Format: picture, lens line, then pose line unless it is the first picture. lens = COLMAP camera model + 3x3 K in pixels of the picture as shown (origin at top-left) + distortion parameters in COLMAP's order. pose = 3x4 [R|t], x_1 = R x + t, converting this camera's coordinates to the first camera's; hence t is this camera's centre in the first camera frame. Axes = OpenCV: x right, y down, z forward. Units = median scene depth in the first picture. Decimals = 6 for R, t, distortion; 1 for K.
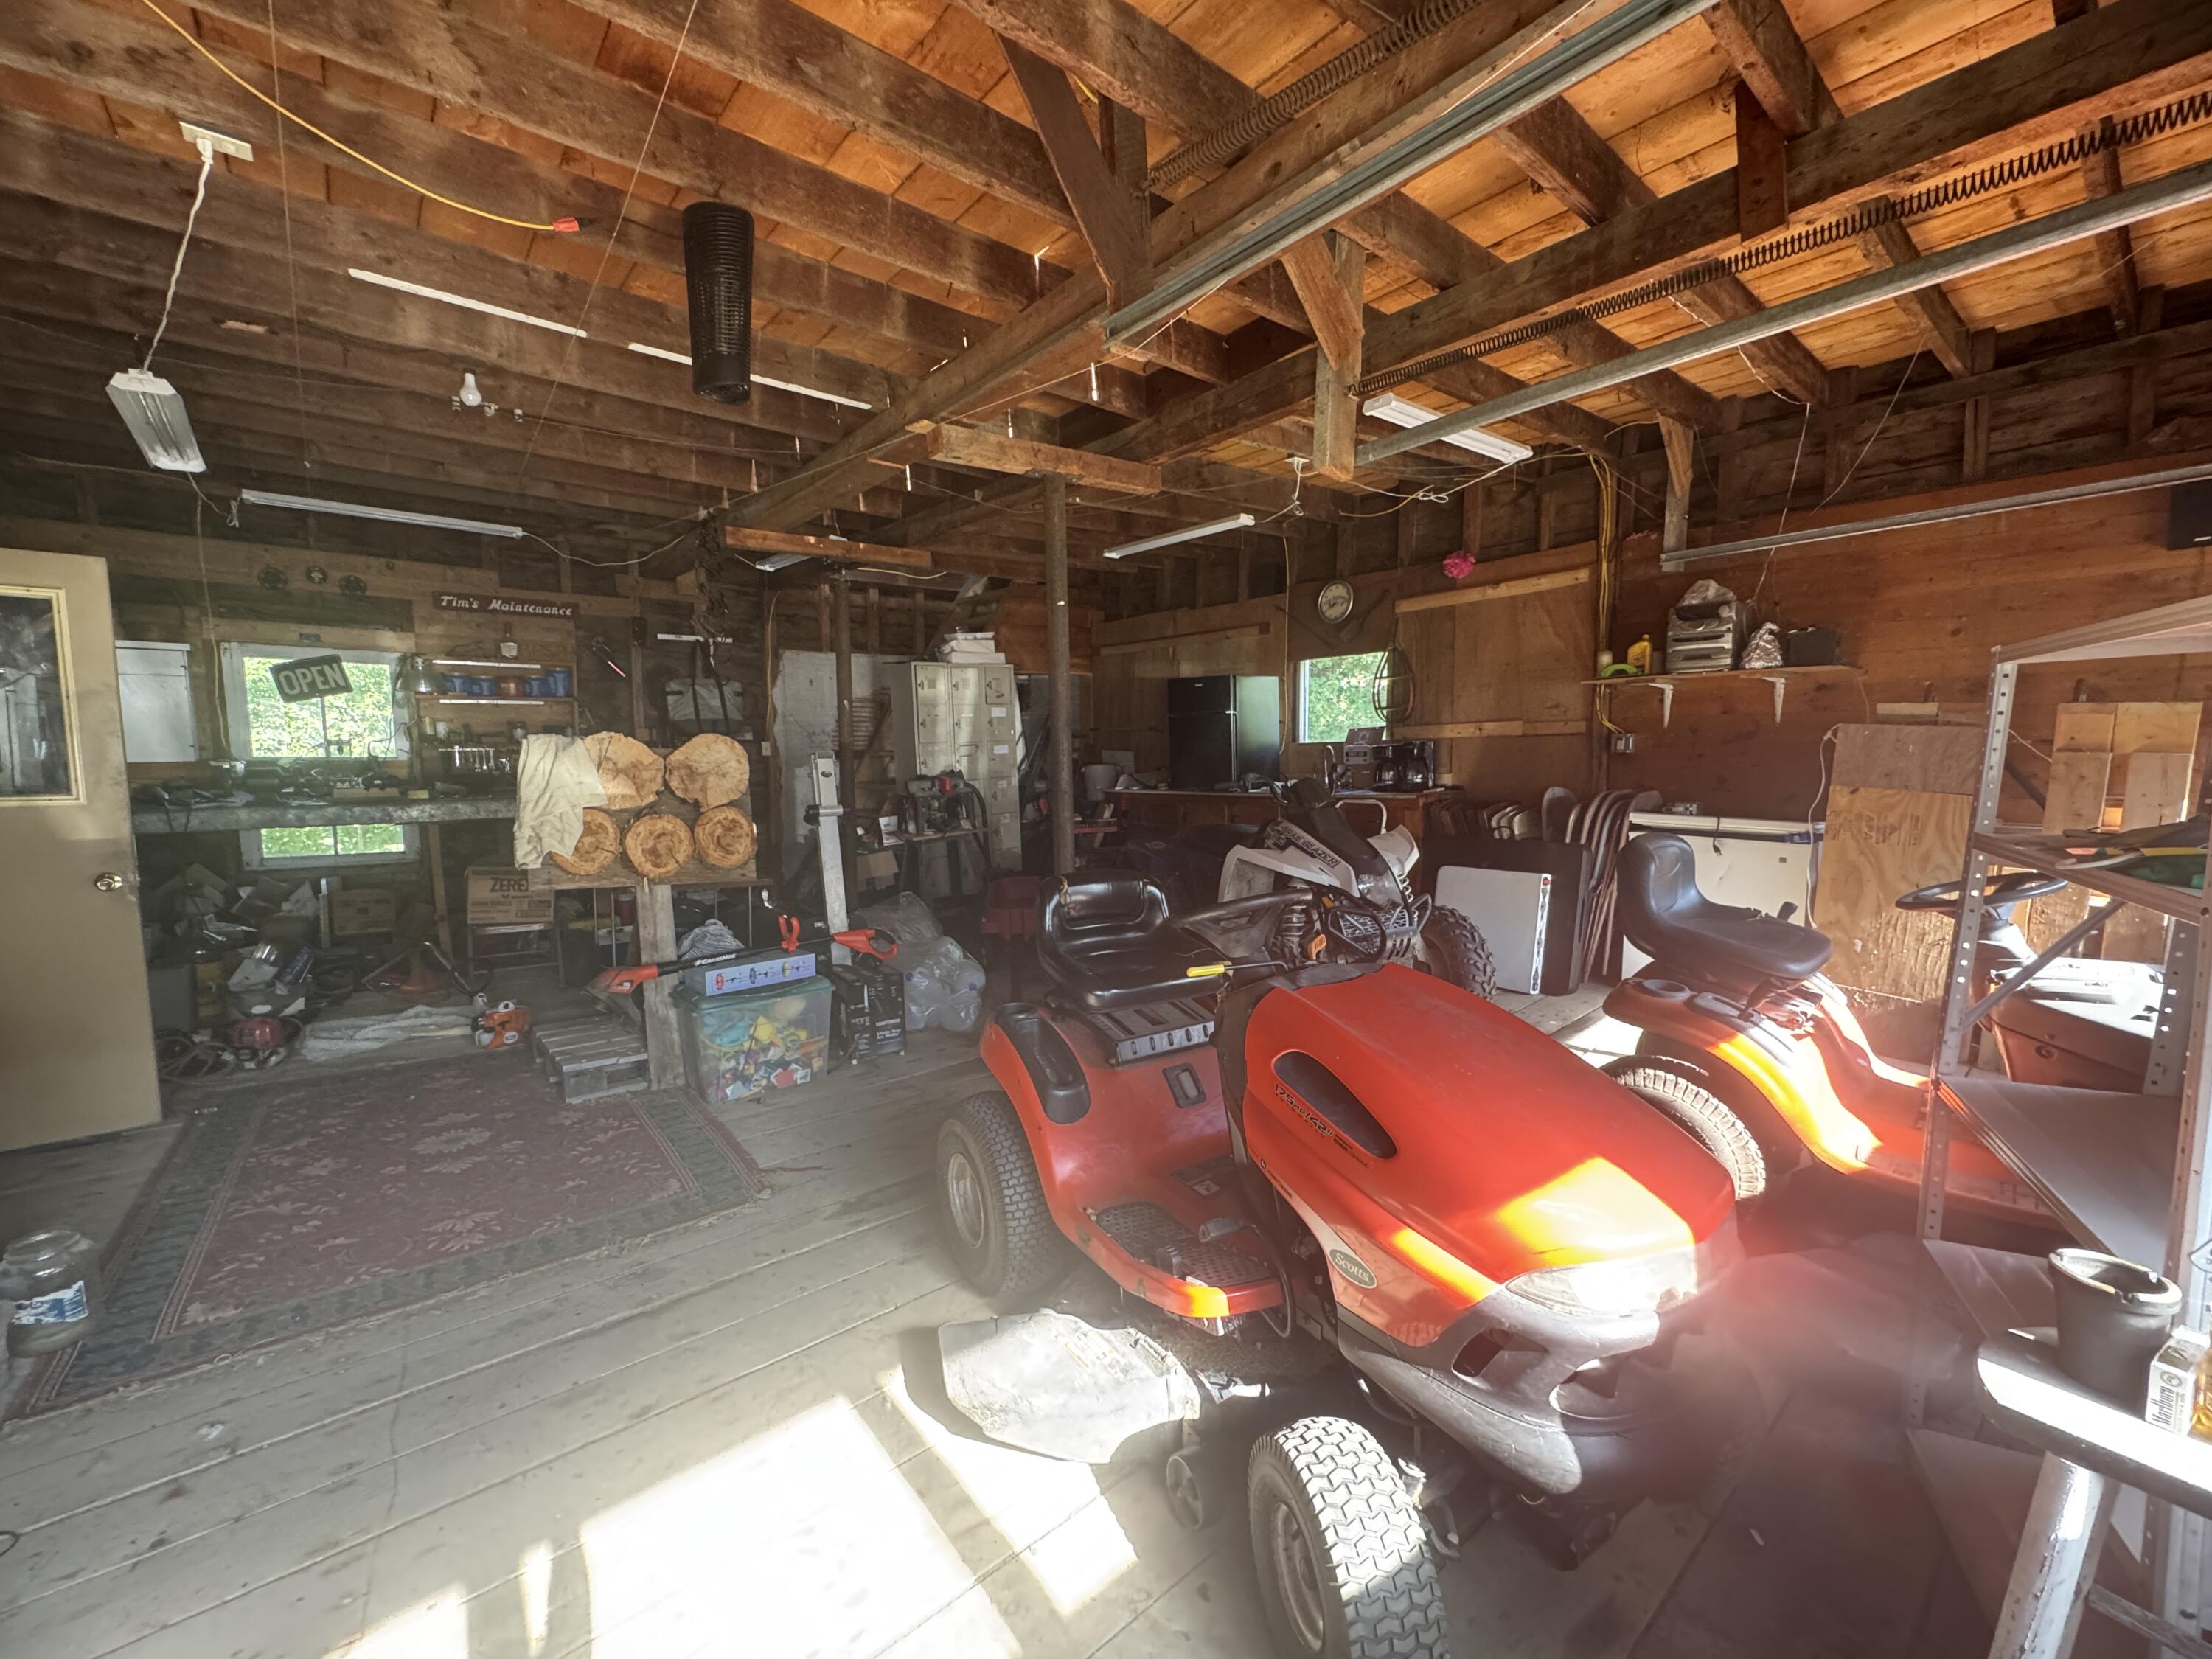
lens RADIAL K [[886.7, 0, 1108.8], [0, 886.7, 830.7], [0, 0, 1]] dist [-0.003293, -0.000352]
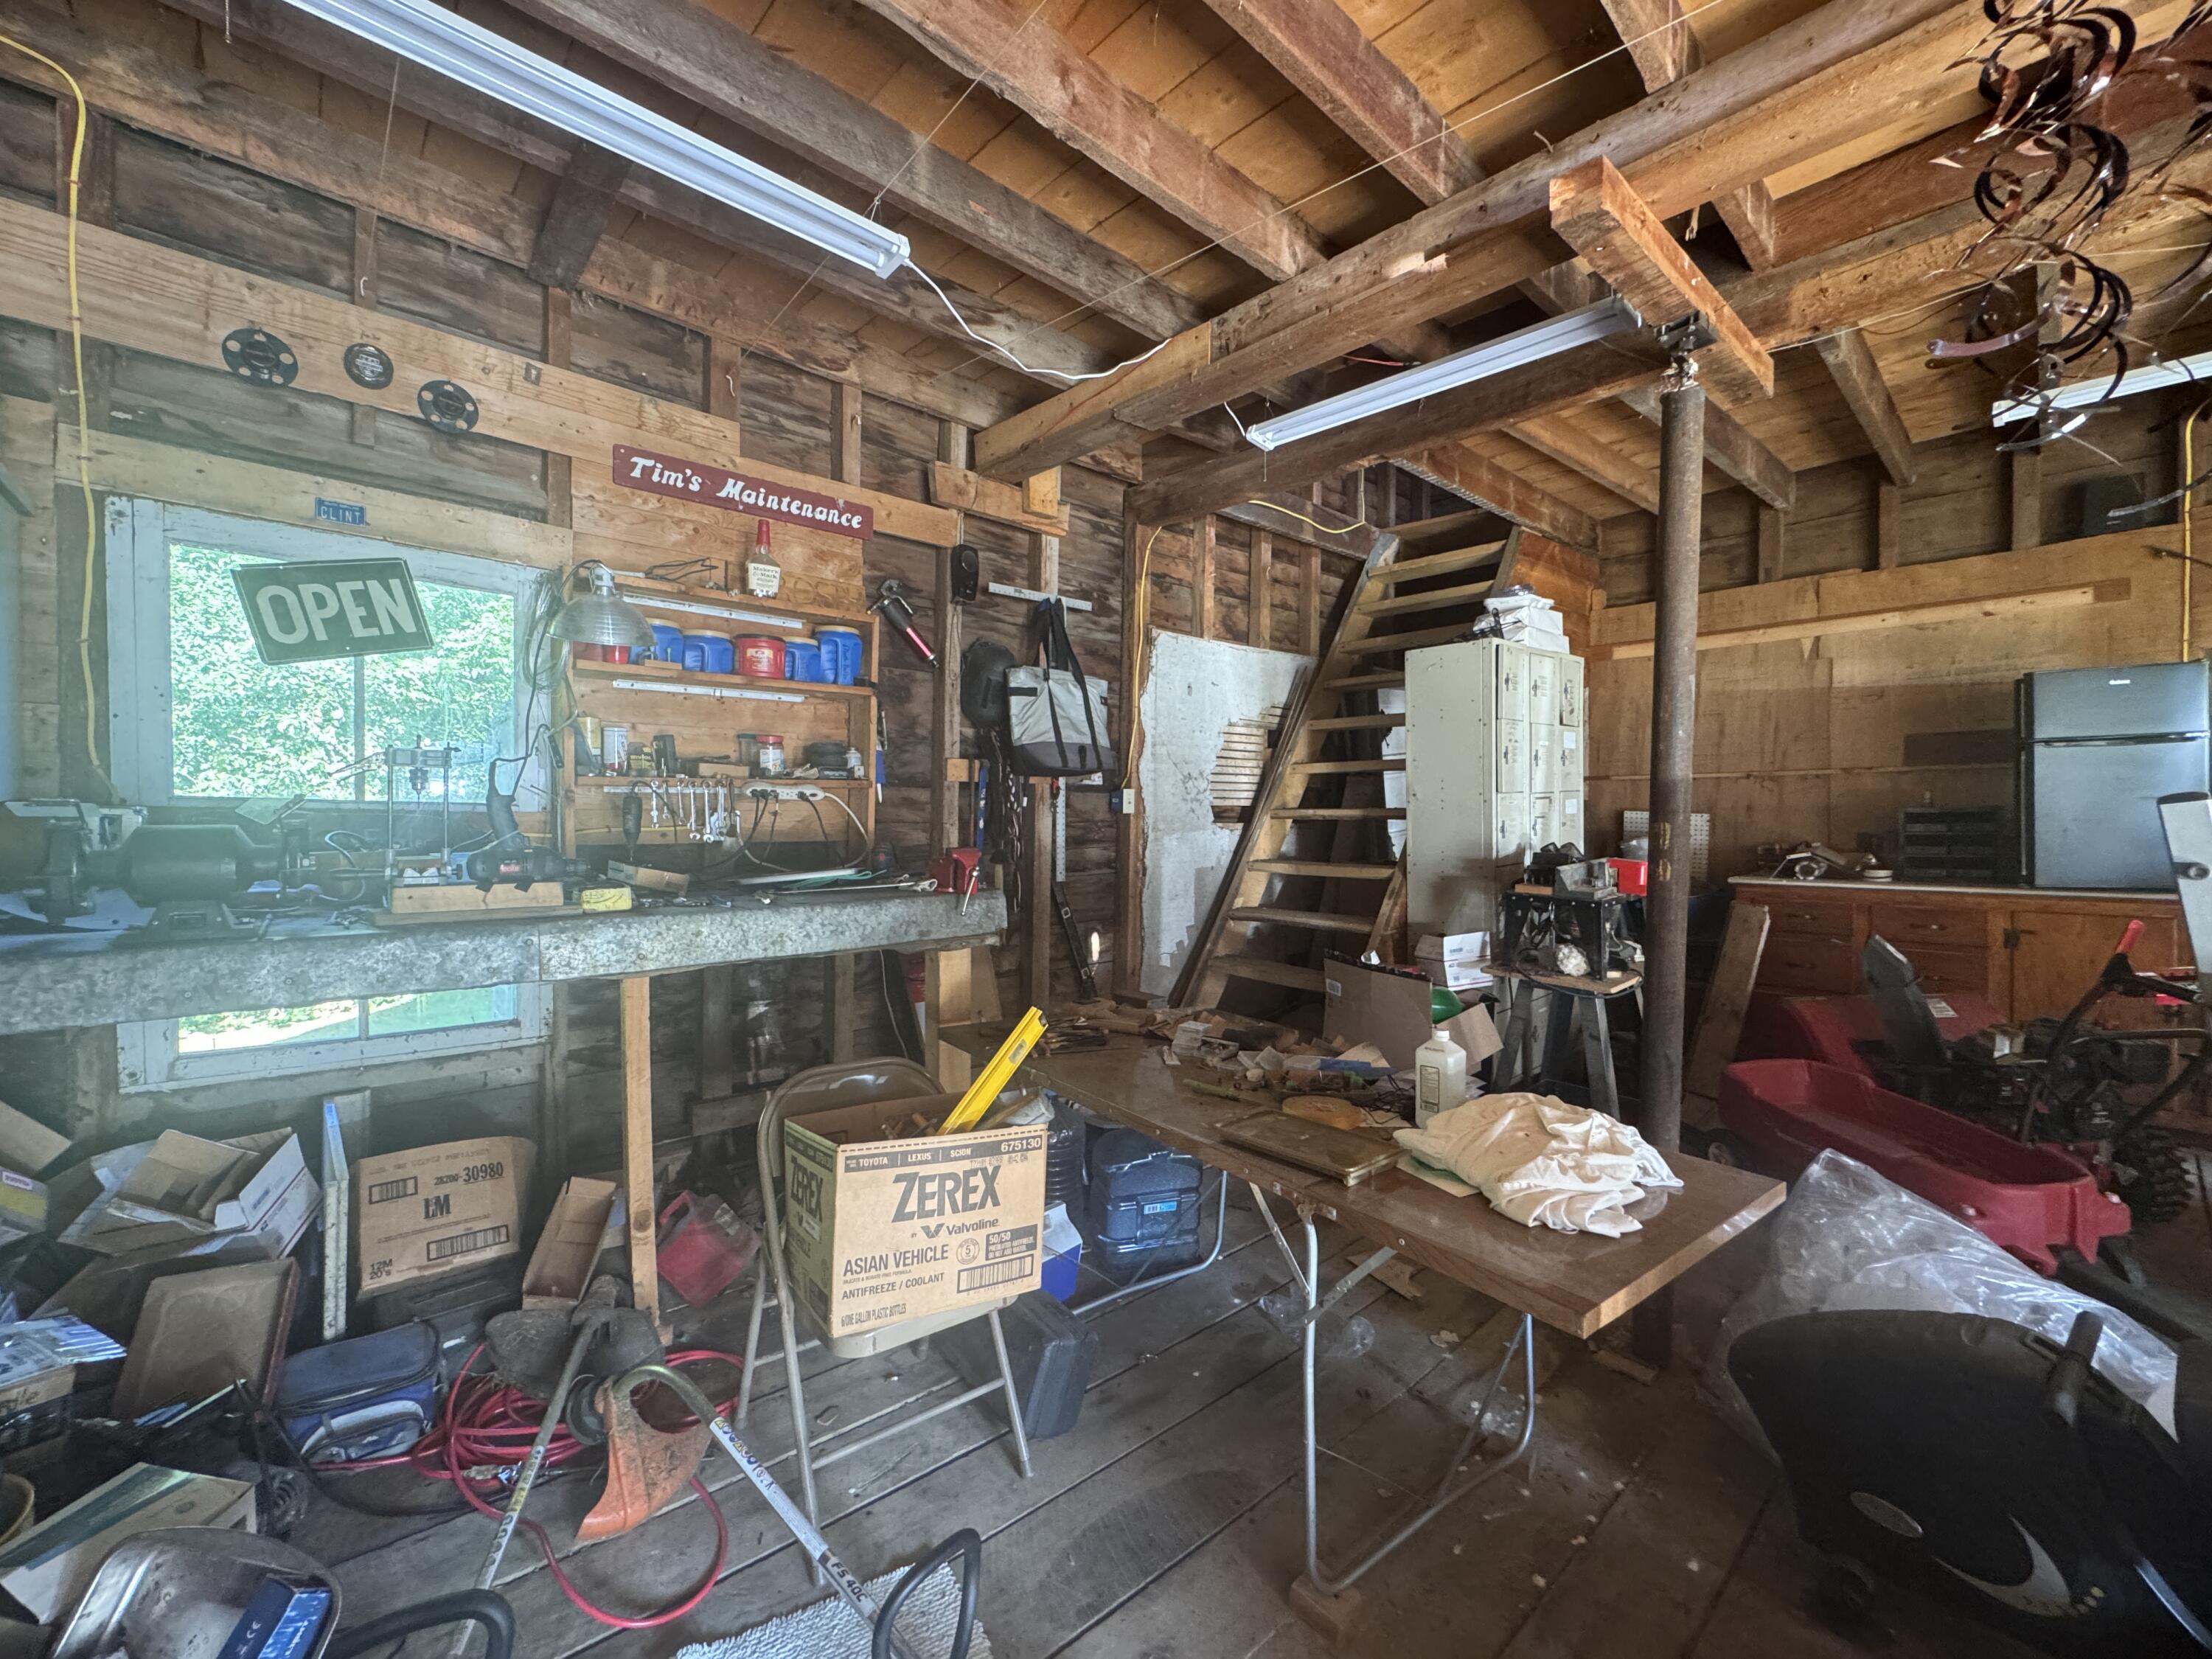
lens RADIAL K [[886.7, 0, 1104.6], [0, 886.7, 829.1], [0, 0, 1]] dist [-0.003293, -0.000352]
pose [[0.999598, 0.008649, 0.026997, -0.542630], [-0.006507, 0.996896, -0.078466, -0.040325], [-0.027592, 0.078259, 0.996551, 0.575284]]
